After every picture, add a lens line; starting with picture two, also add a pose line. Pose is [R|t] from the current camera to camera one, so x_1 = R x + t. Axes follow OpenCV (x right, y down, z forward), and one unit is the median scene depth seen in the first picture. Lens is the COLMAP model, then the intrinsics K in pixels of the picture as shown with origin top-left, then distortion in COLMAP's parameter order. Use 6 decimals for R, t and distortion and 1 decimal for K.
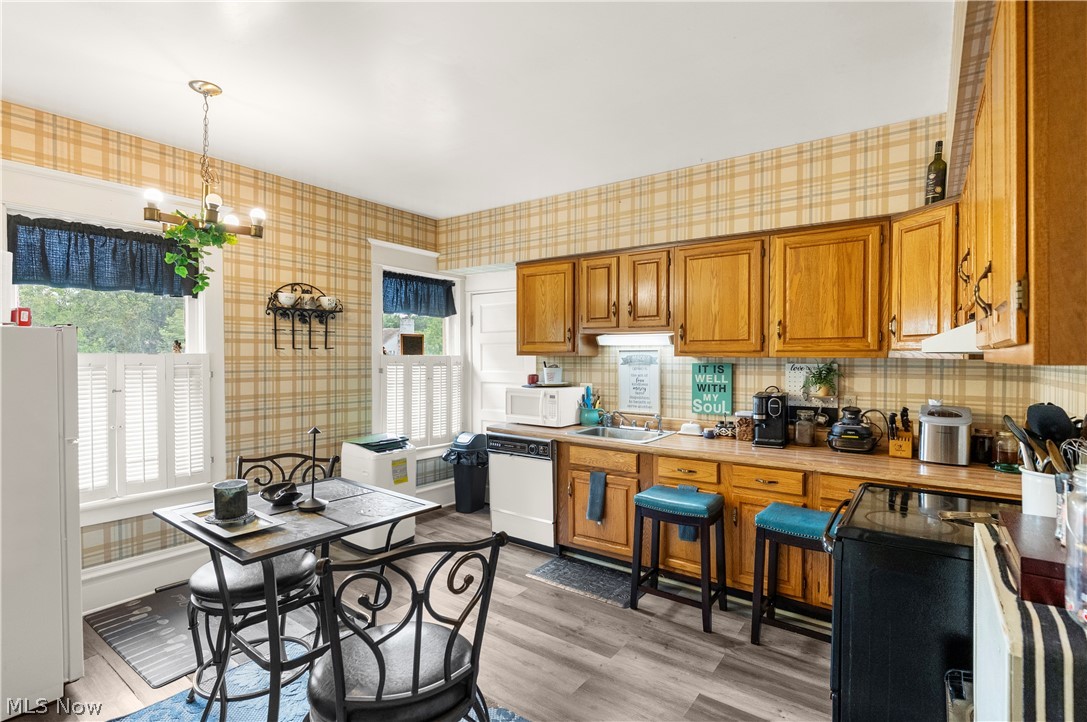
lens RADIAL K [[528.0, 0, 542.9], [0, 528.0, 359.7], [0, 0, 1]] dist [0.002186, -0.002015]
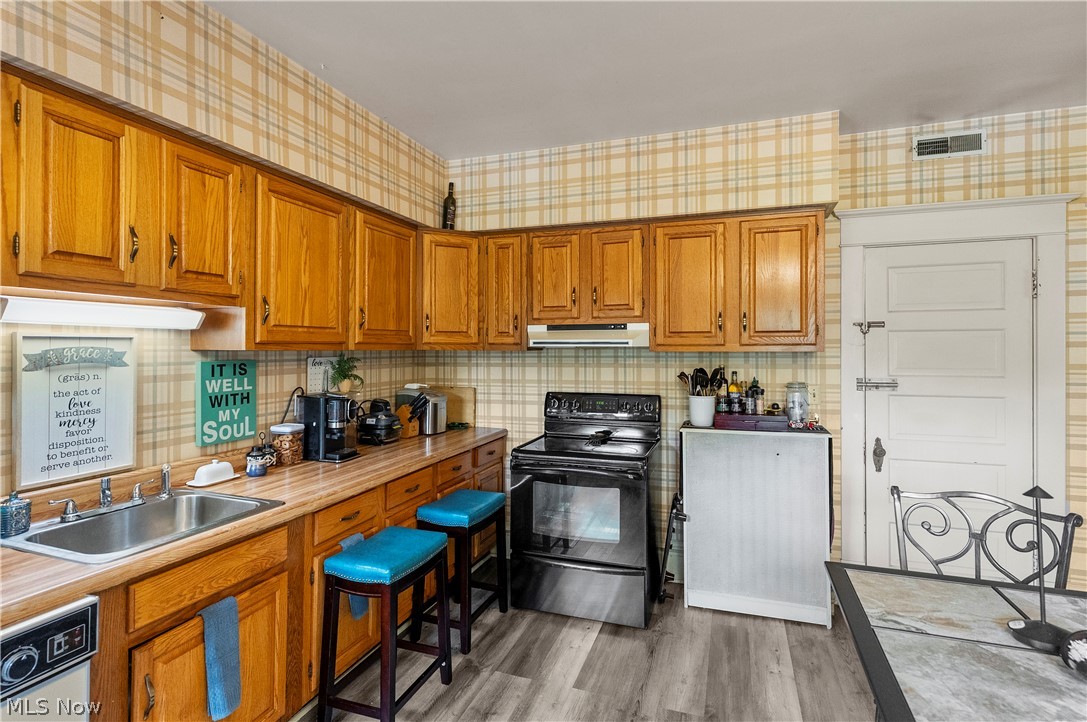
lens RADIAL K [[528.0, 0, 553.8], [0, 528.0, 343.4], [0, 0, 1]] dist [0.002186, -0.002015]
pose [[-0.296020, 0.006910, 0.955157, -0.402587], [0.007019, 0.999963, -0.005059, -0.007997], [-0.955156, 0.005207, -0.296057, 0.822103]]
